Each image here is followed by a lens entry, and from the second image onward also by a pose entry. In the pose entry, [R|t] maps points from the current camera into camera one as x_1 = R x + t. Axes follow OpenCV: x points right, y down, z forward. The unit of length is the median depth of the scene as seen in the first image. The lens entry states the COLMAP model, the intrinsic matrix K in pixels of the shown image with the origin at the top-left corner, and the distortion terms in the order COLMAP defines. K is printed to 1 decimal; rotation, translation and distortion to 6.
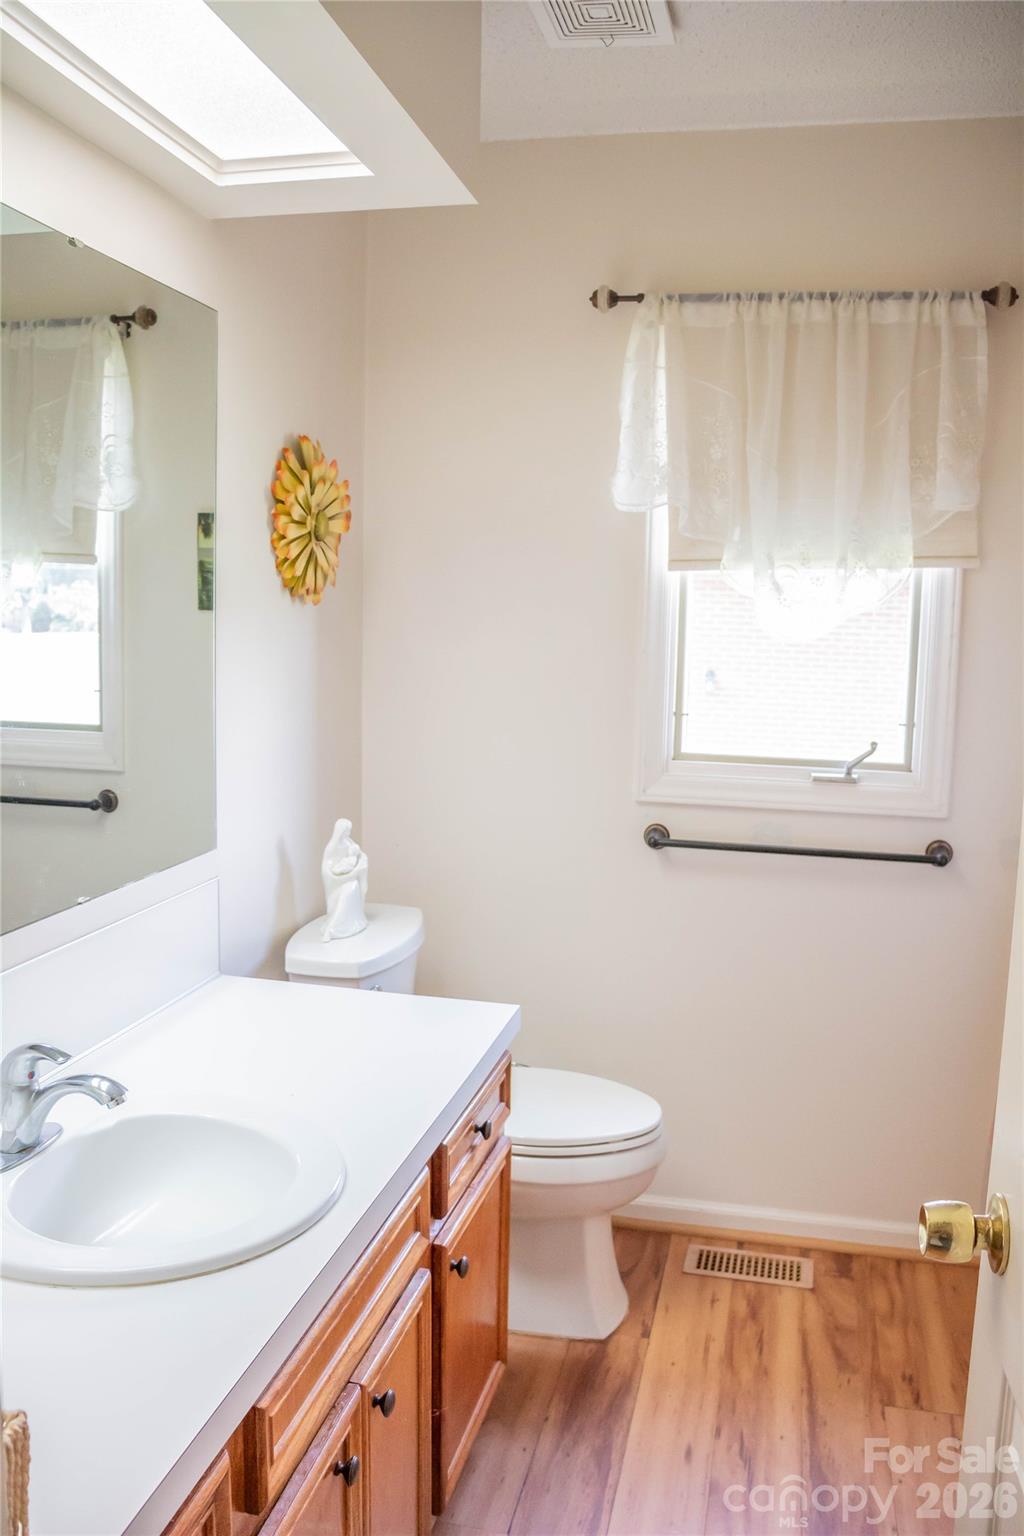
lens RADIAL K [[1297.1, 0, 512.0], [0, 1297.1, 768.0], [0, 0, 1]] dist [-0.000305, 0.000600]
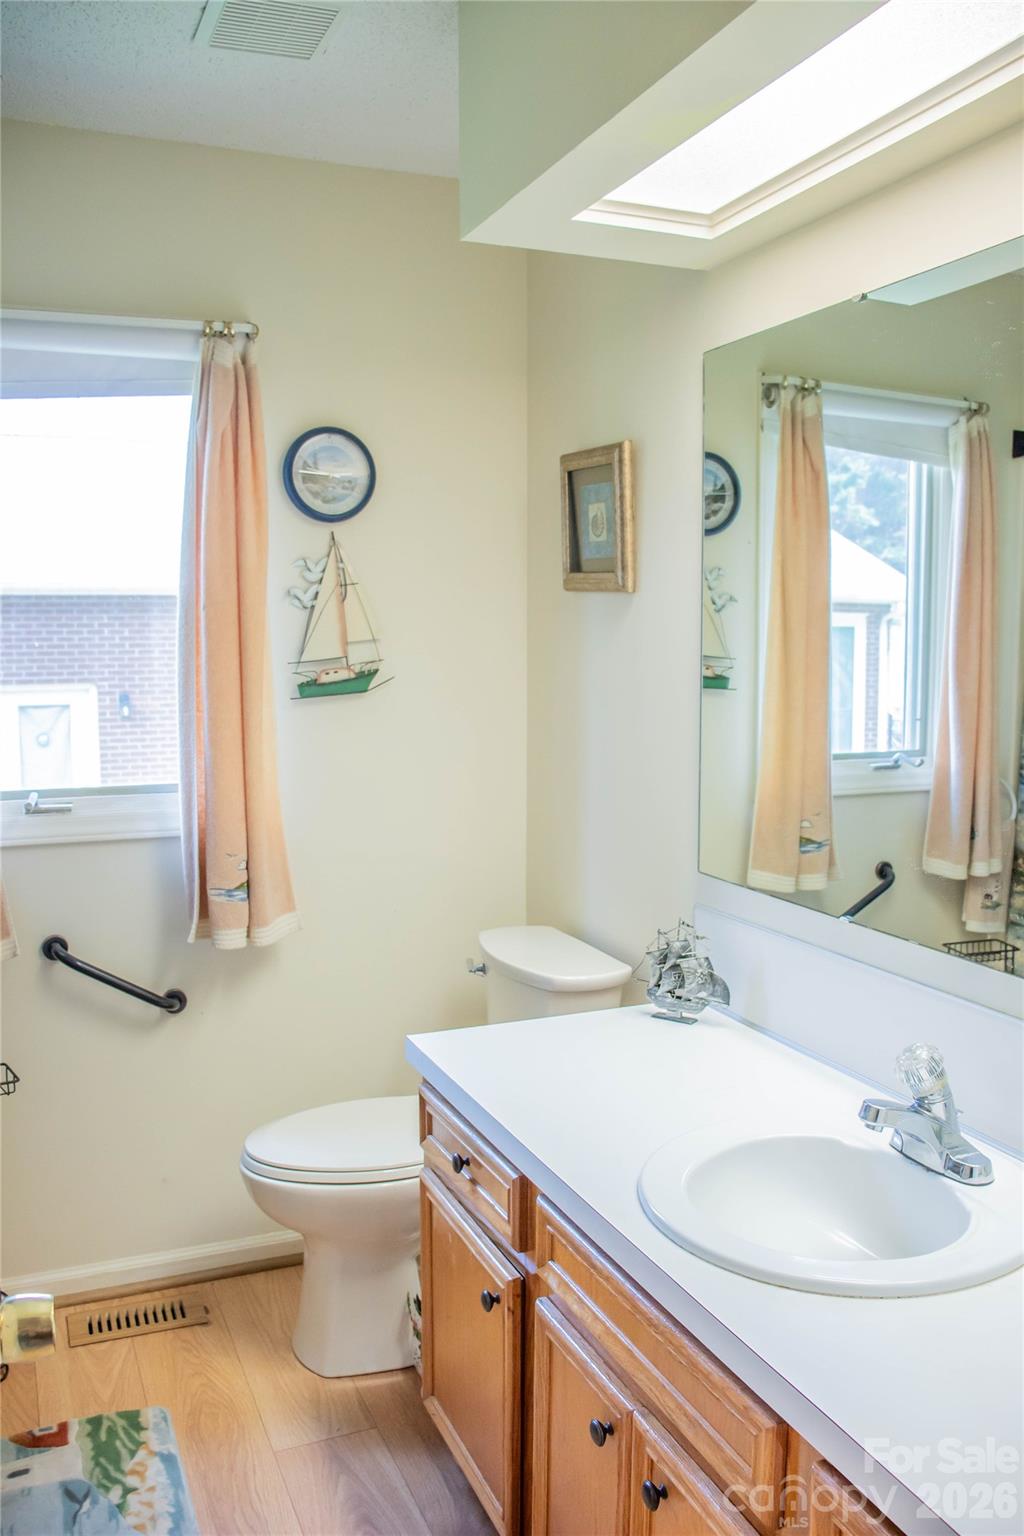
lens RADIAL K [[1297.1, 0, 512.0], [0, 1297.1, 768.0], [0, 0, 1]] dist [-0.000305, 0.000600]
pose [[0.813080, -0.086728, 0.575655, -0.748276], [0.093692, 0.995445, 0.017639, -0.045339], [-0.574563, 0.039592, 0.817503, 0.198308]]
